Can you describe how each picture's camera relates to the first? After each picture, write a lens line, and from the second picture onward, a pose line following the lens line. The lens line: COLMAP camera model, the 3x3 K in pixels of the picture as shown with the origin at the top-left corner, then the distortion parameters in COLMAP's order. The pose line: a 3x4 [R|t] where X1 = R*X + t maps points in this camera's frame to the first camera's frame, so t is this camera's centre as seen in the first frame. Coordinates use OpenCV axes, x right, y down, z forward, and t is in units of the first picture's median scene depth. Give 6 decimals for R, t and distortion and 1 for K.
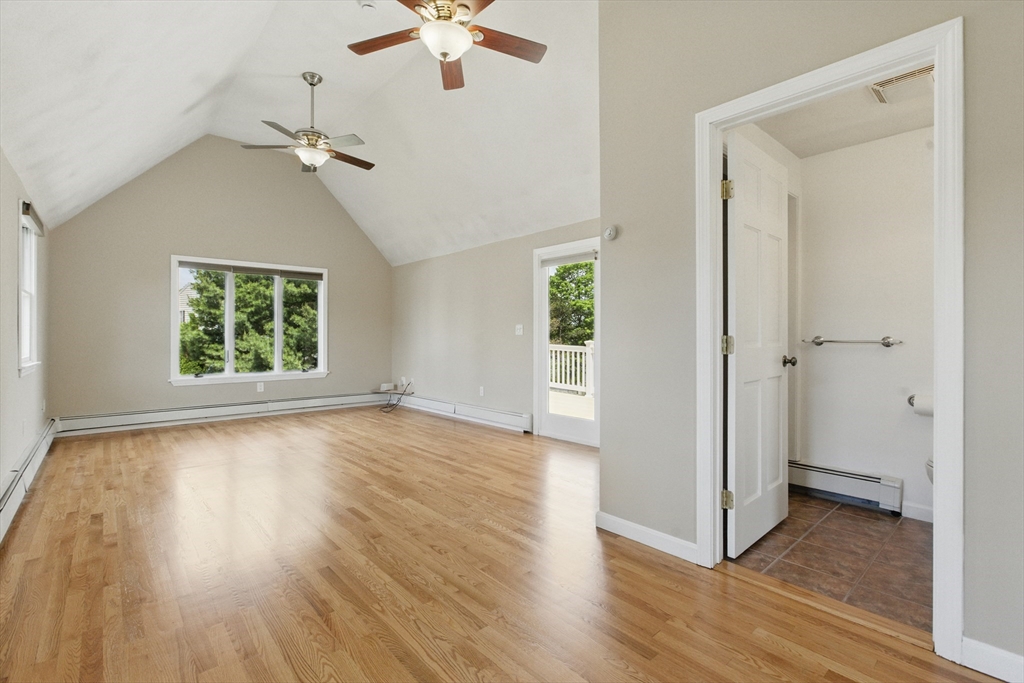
lens RADIAL K [[464.6, 0, 512.9], [0, 464.6, 338.4], [0, 0, 1]] dist [-0.008549, 0.000282]
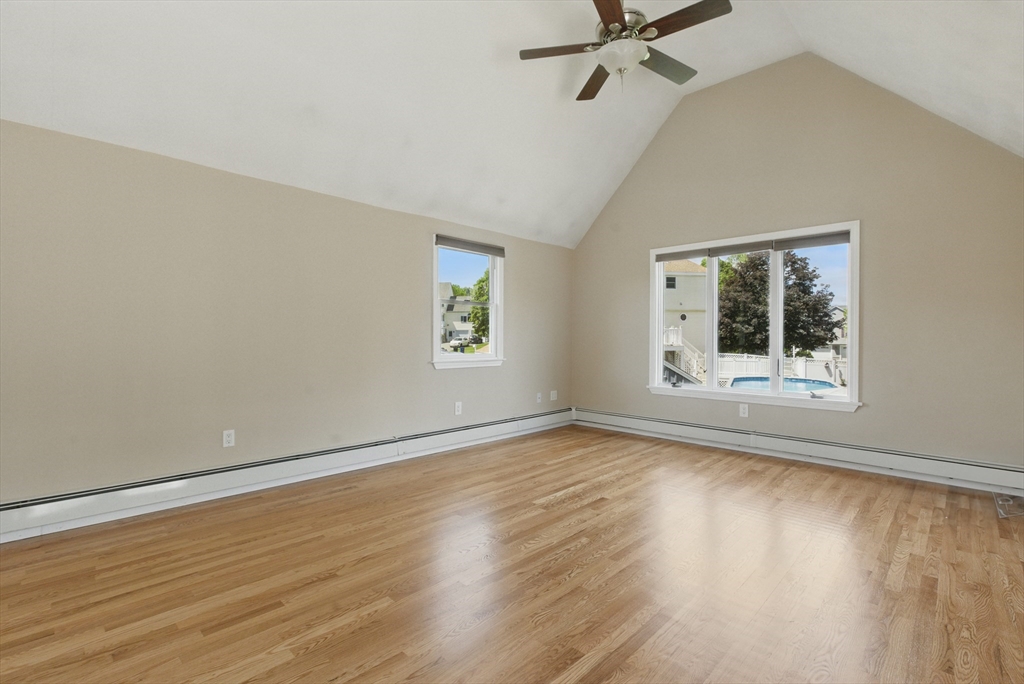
lens RADIAL K [[464.6, 0, 510.3], [0, 464.6, 341.6], [0, 0, 1]] dist [-0.008549, 0.000282]
pose [[0.068665, 0.008237, -0.997606, 0.172536], [-0.009313, 0.999928, 0.007615, -0.003855], [0.997596, 0.008768, 0.068737, 0.706723]]
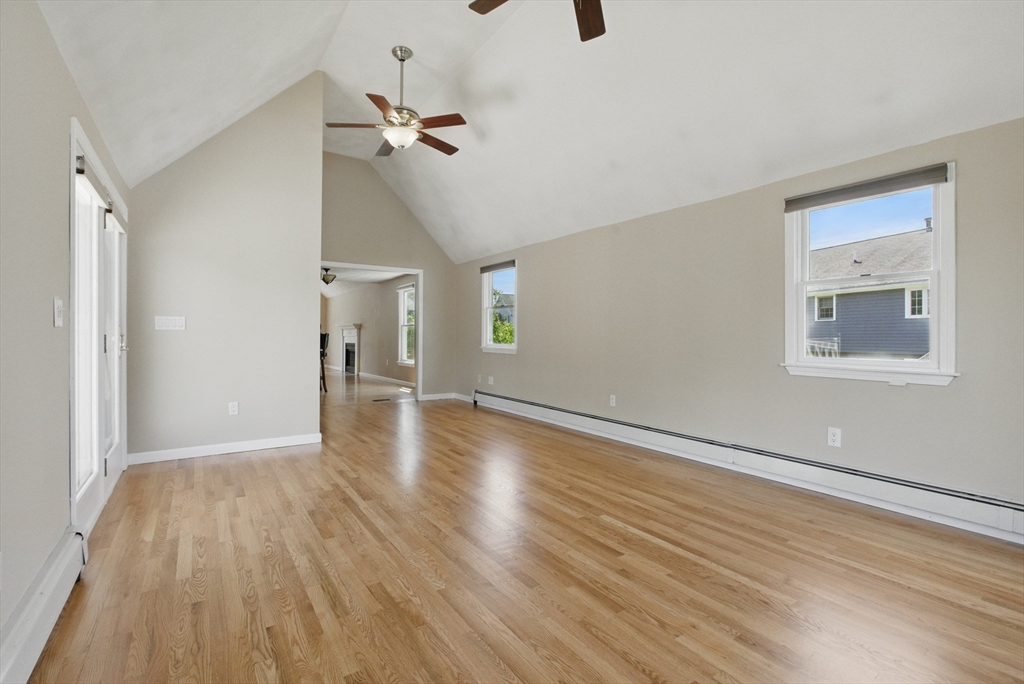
lens RADIAL K [[464.6, 0, 511.9], [0, 464.6, 337.8], [0, 0, 1]] dist [-0.008549, 0.000282]
pose [[-0.991622, -0.003249, 0.129130, -0.378893], [-0.001637, 0.999919, 0.012586, -0.004845], [-0.129160, 0.012269, -0.991548, 1.317887]]
